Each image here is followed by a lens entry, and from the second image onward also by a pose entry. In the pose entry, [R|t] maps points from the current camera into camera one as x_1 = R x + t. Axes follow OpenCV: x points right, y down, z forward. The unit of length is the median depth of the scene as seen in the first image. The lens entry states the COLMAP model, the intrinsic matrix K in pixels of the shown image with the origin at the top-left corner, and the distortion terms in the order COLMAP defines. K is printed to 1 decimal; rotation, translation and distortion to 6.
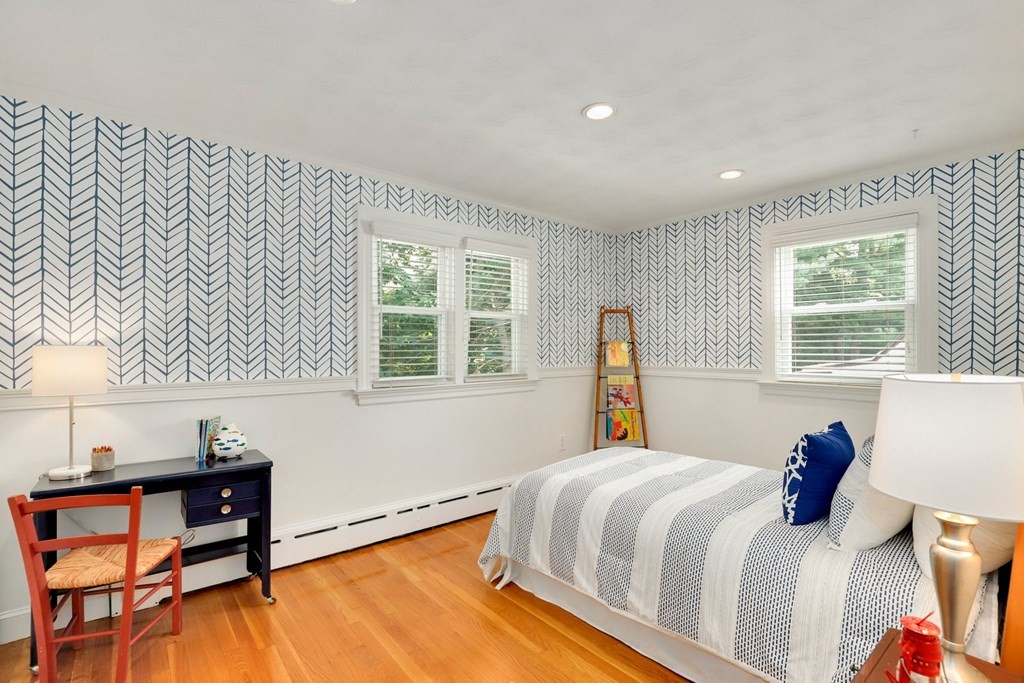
lens RADIAL K [[471.8, 0, 504.1], [0, 471.8, 341.0], [0, 0, 1]] dist [-0.008630, 0.000362]
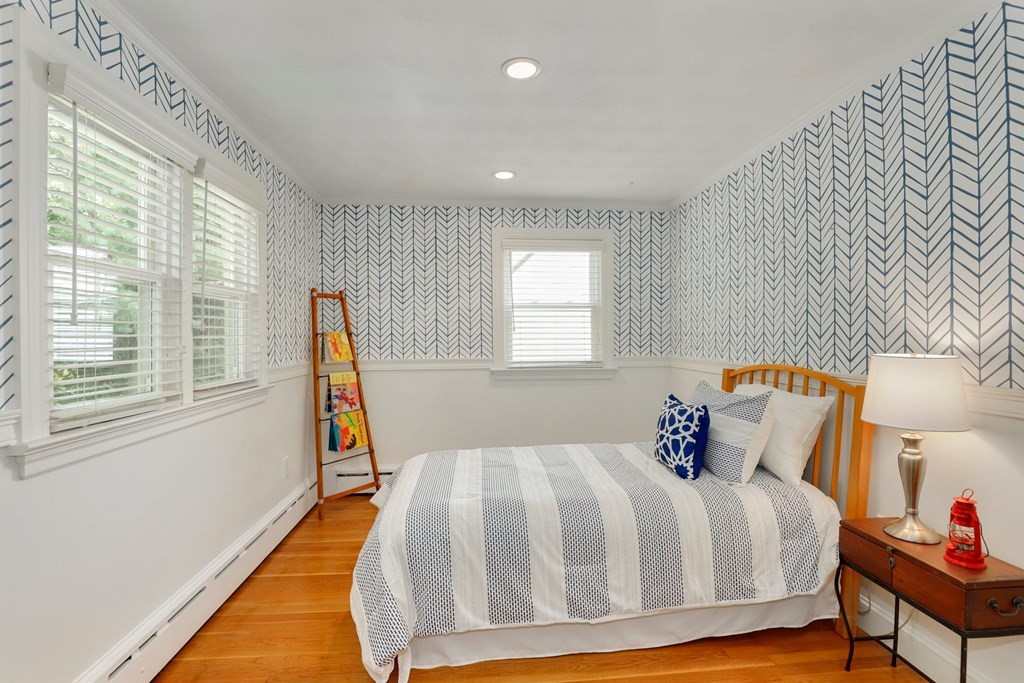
lens RADIAL K [[471.8, 0, 509.7], [0, 471.8, 344.8], [0, 0, 1]] dist [-0.008630, 0.000362]
pose [[0.570479, -0.015797, 0.821160, -0.325397], [-0.004097, 0.999748, 0.022079, 0.003922], [-0.821302, -0.015960, 0.570270, 0.328084]]
